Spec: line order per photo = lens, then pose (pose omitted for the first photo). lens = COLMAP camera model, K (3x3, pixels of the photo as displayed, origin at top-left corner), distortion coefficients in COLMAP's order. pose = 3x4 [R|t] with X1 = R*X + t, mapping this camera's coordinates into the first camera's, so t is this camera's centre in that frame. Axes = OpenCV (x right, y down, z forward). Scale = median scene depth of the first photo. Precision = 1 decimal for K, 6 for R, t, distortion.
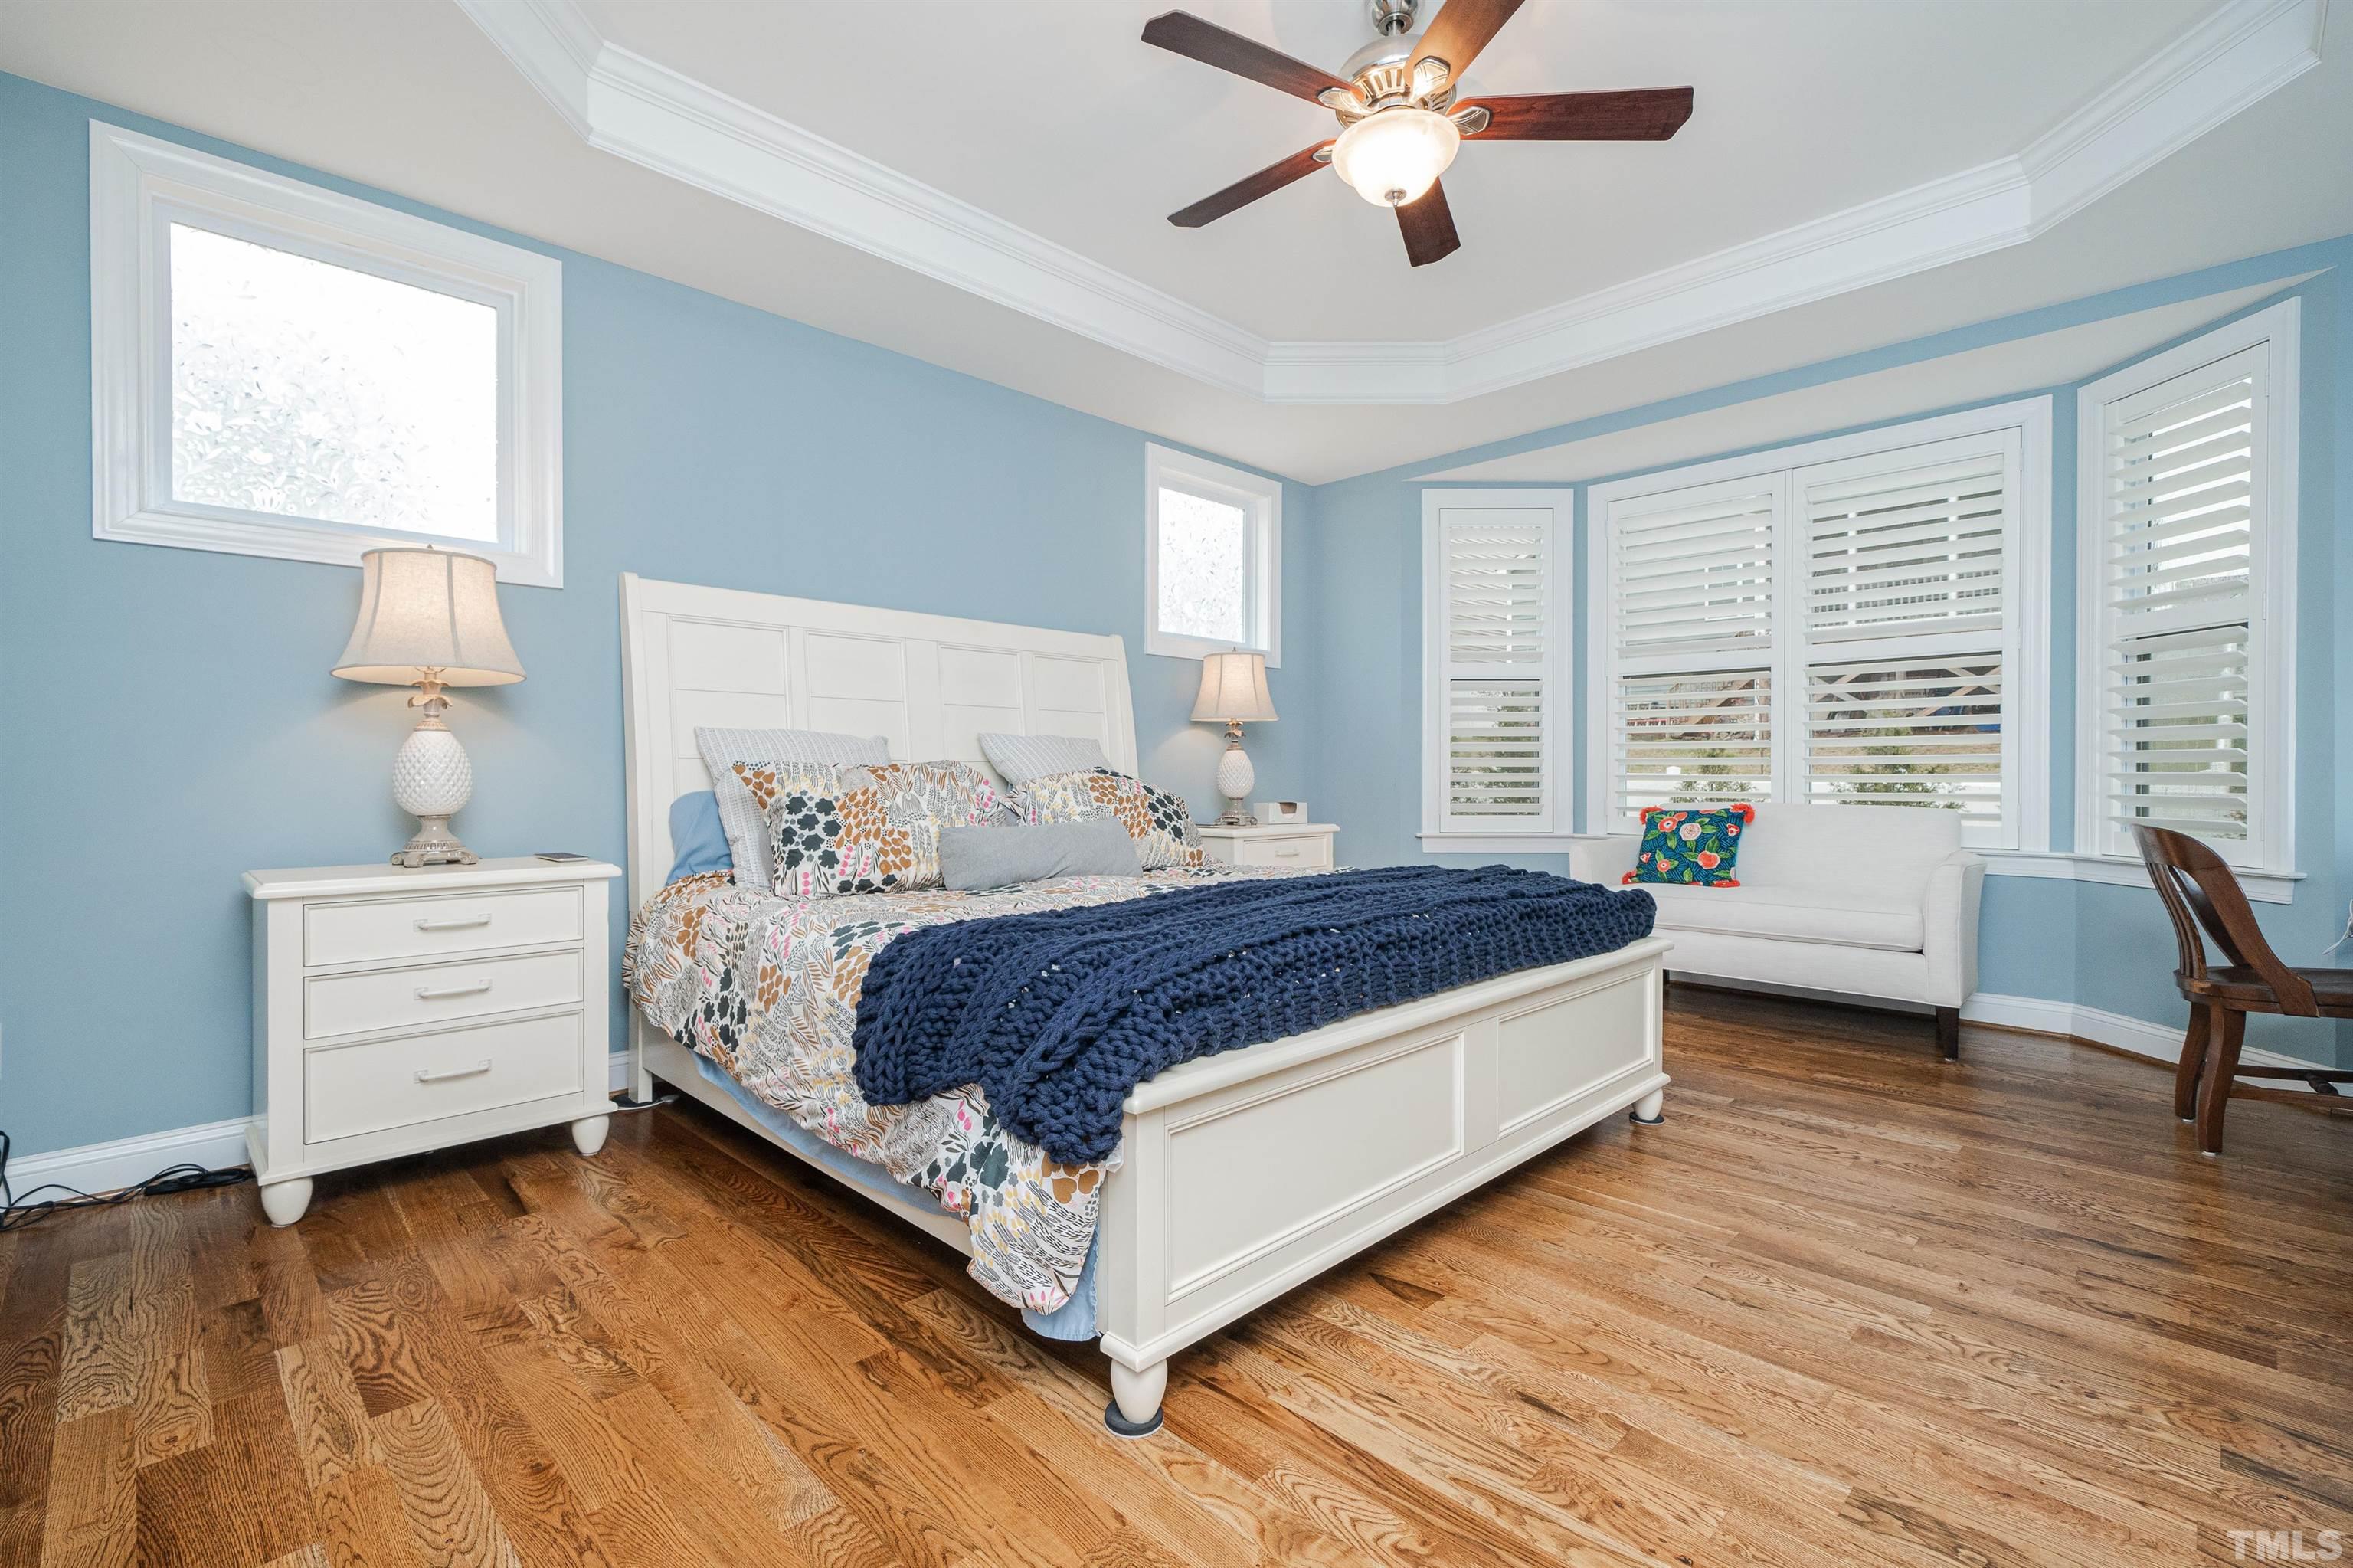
lens RADIAL K [[1055.4, 0, 1167.2], [0, 1055.4, 779.7], [0, 0, 1]] dist [0.003214, 0.000829]
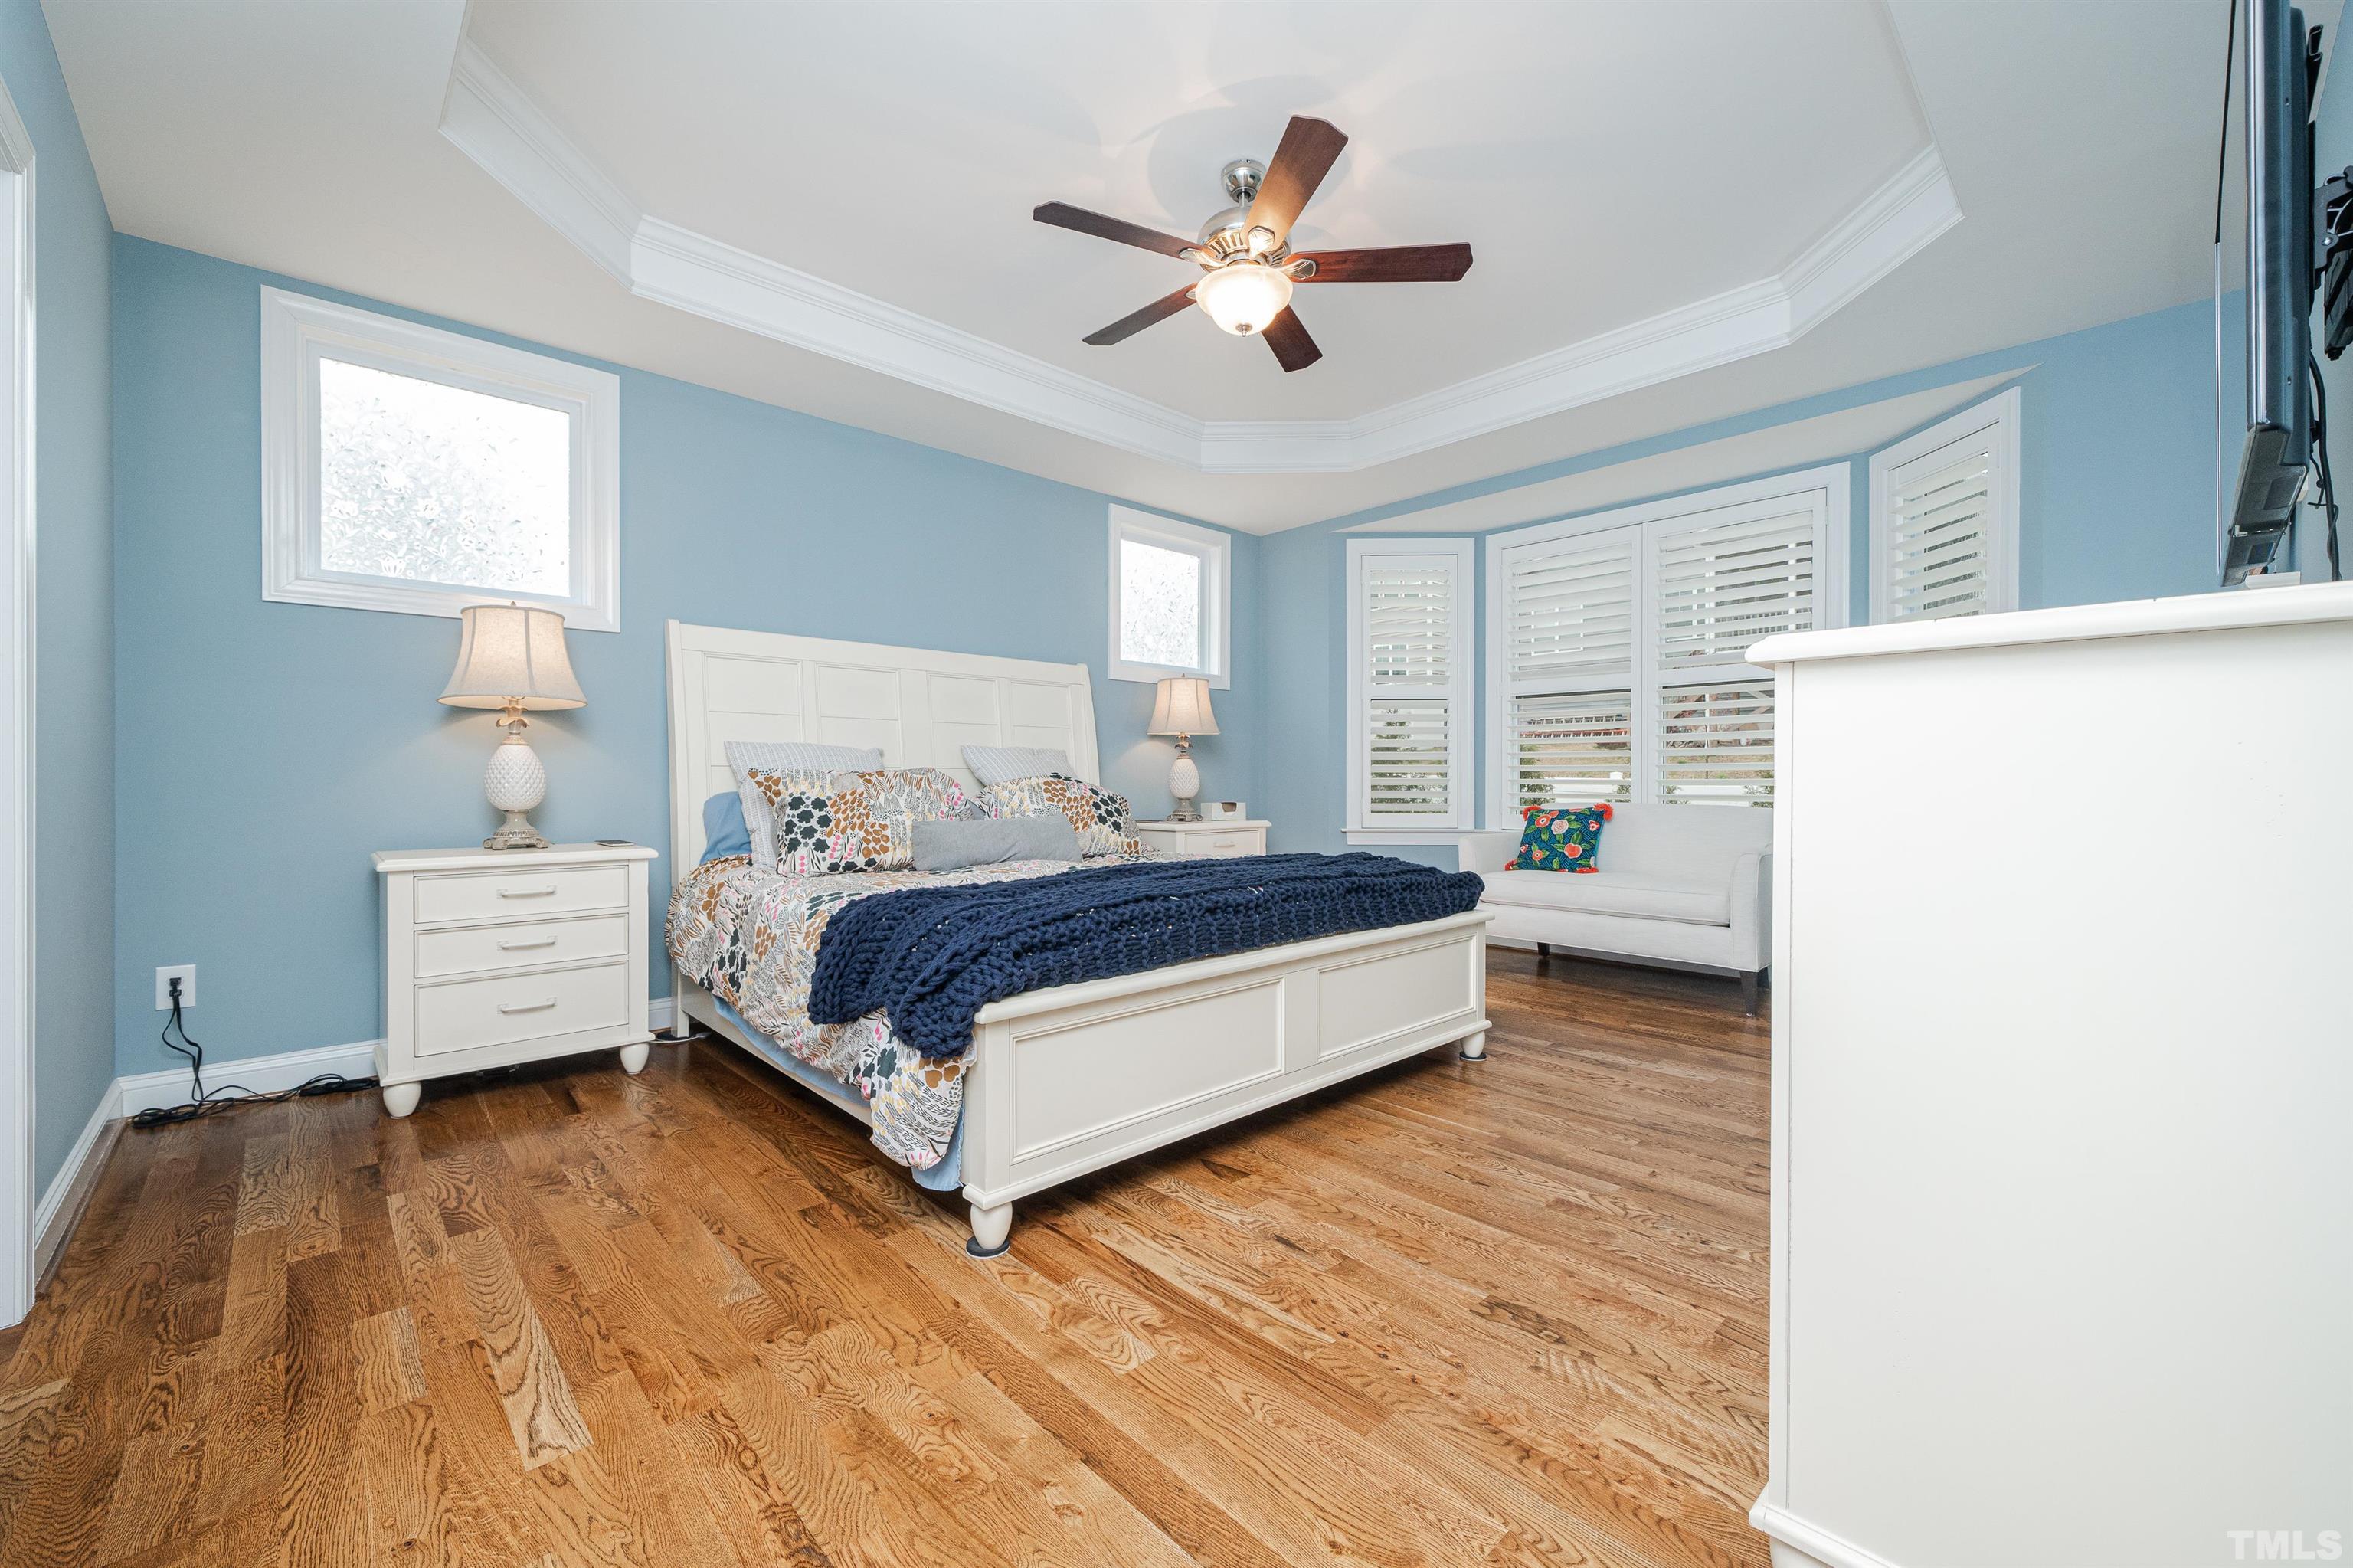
lens RADIAL K [[949.7, 0, 1176.5], [0, 949.7, 784.0], [0, 0, 1]] dist [-0.001733, 0.000769]
pose [[0.999526, 0.000601, -0.030783, 0.170628], [-0.000584, 1.000000, 0.000554, 0.000330], [0.030783, -0.000536, 0.999526, -0.154943]]
